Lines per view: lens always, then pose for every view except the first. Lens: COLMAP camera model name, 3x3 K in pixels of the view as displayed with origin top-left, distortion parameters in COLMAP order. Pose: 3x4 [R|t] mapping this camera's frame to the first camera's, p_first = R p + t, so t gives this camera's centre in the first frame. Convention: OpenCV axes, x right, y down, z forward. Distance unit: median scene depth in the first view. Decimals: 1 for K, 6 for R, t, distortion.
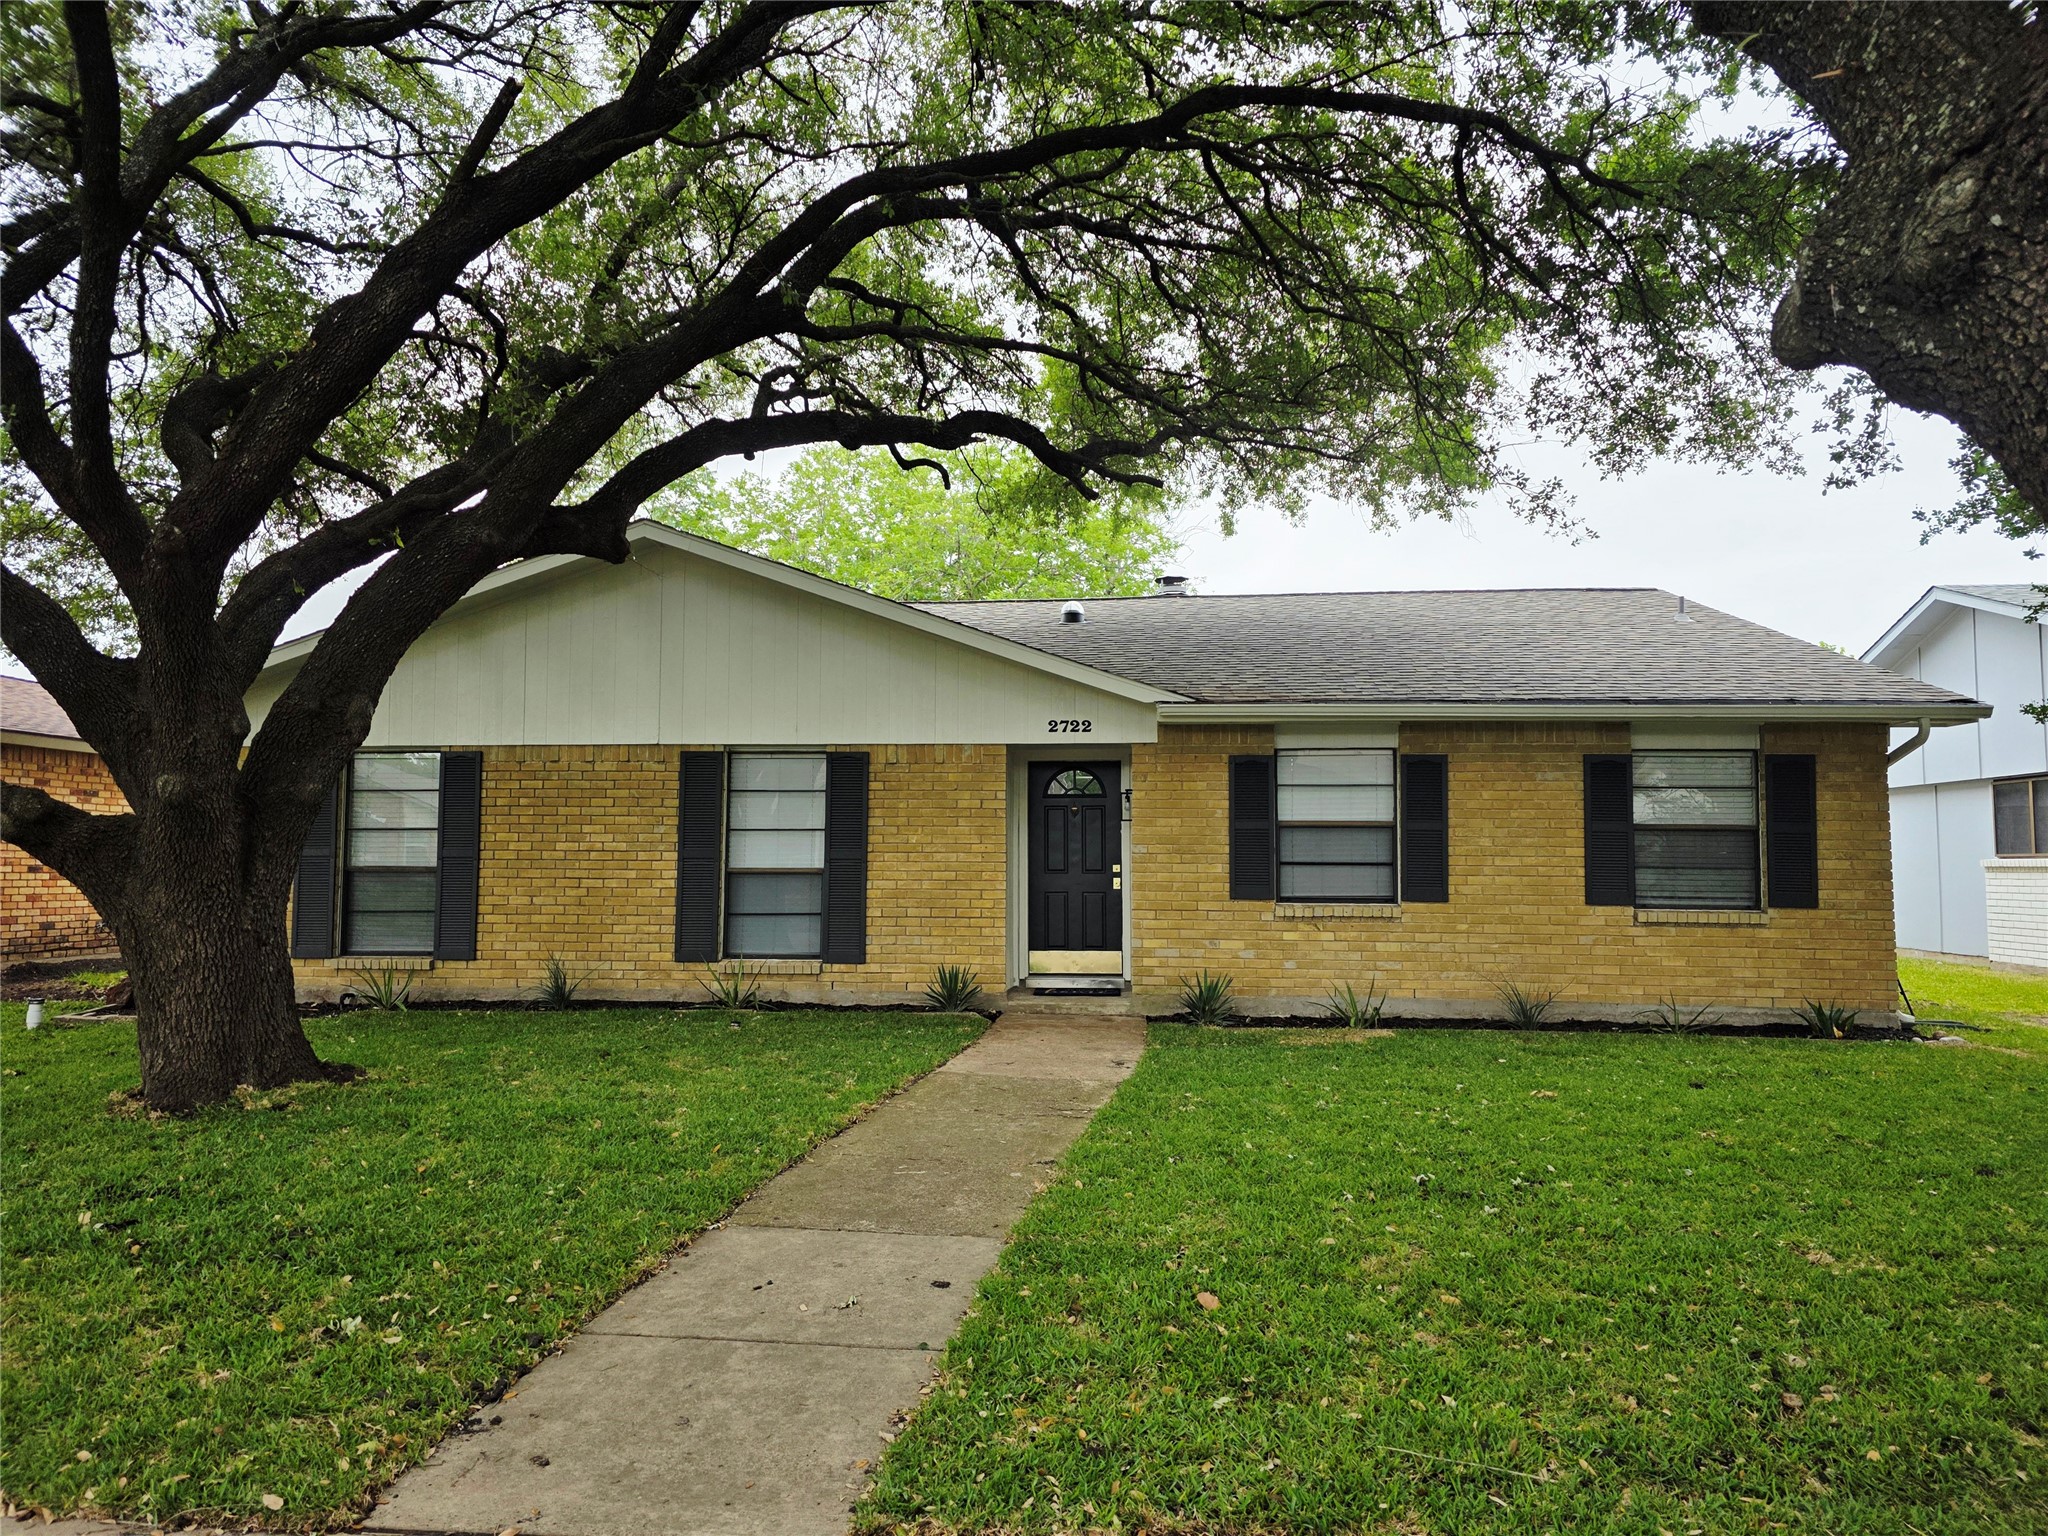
lens RADIAL K [[1372.8, 0, 1023.5], [0, 1372.8, 766.3], [0, 0, 1]] dist [0.014571, -0.003319]
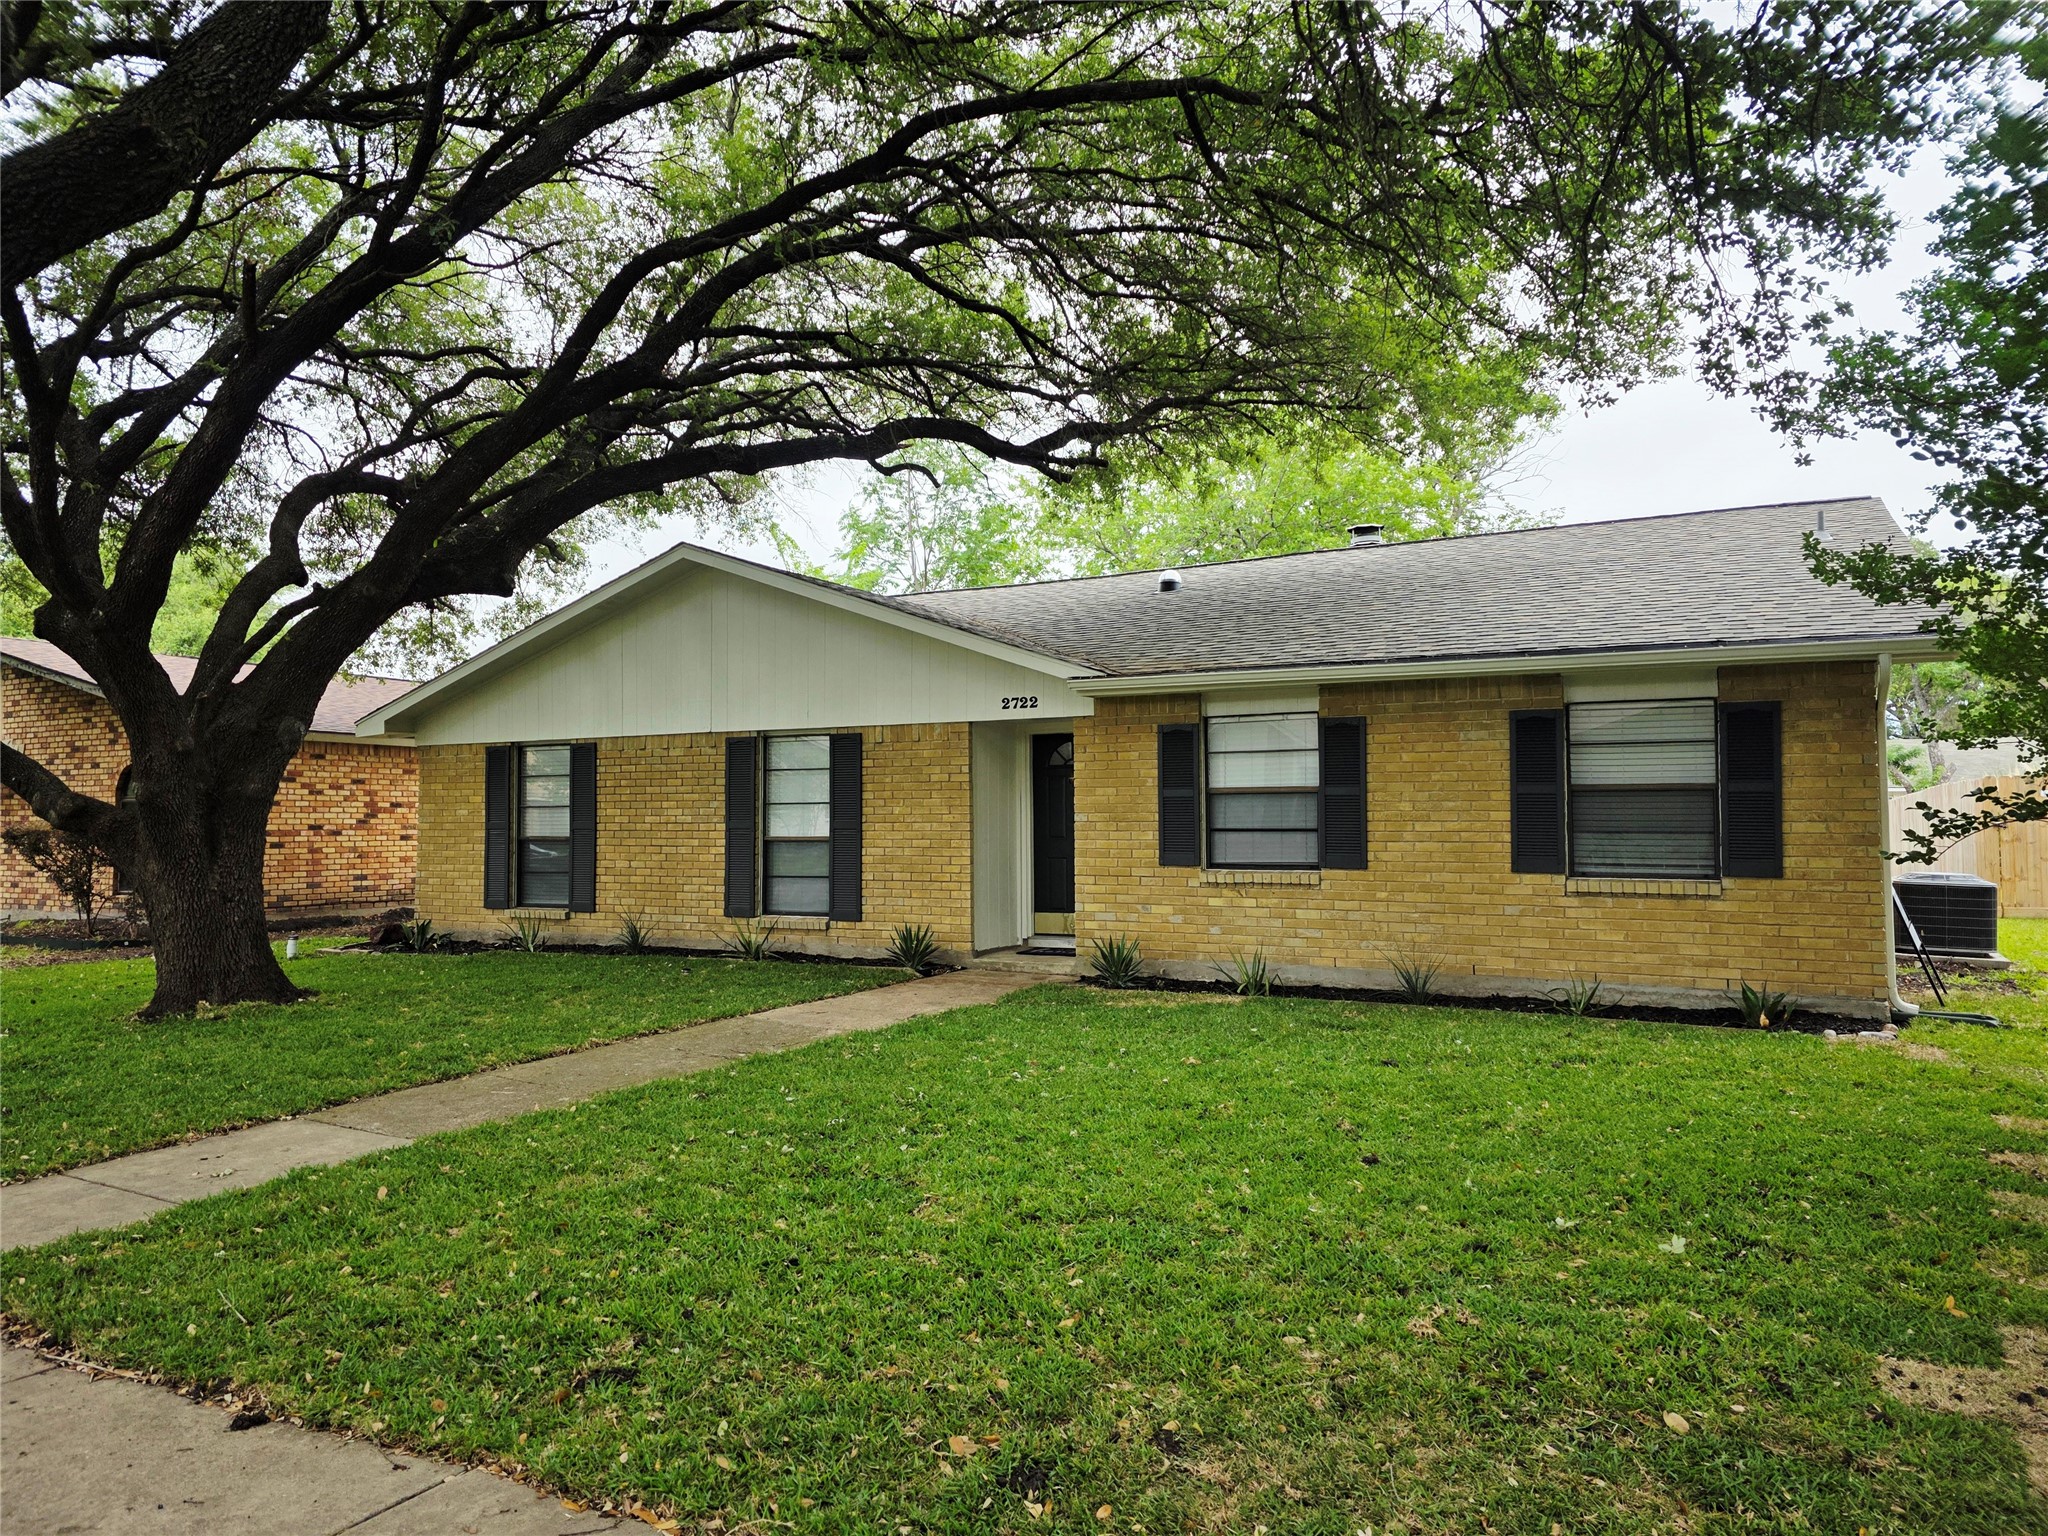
lens RADIAL K [[1372.8, 0, 1022.3], [0, 1372.8, 769.2], [0, 0, 1]] dist [0.014571, -0.003319]
pose [[0.922753, -0.023075, -0.384701, 0.447897], [0.032861, 0.999282, 0.018882, 0.002290], [0.383989, -0.030065, 0.922848, 0.016922]]
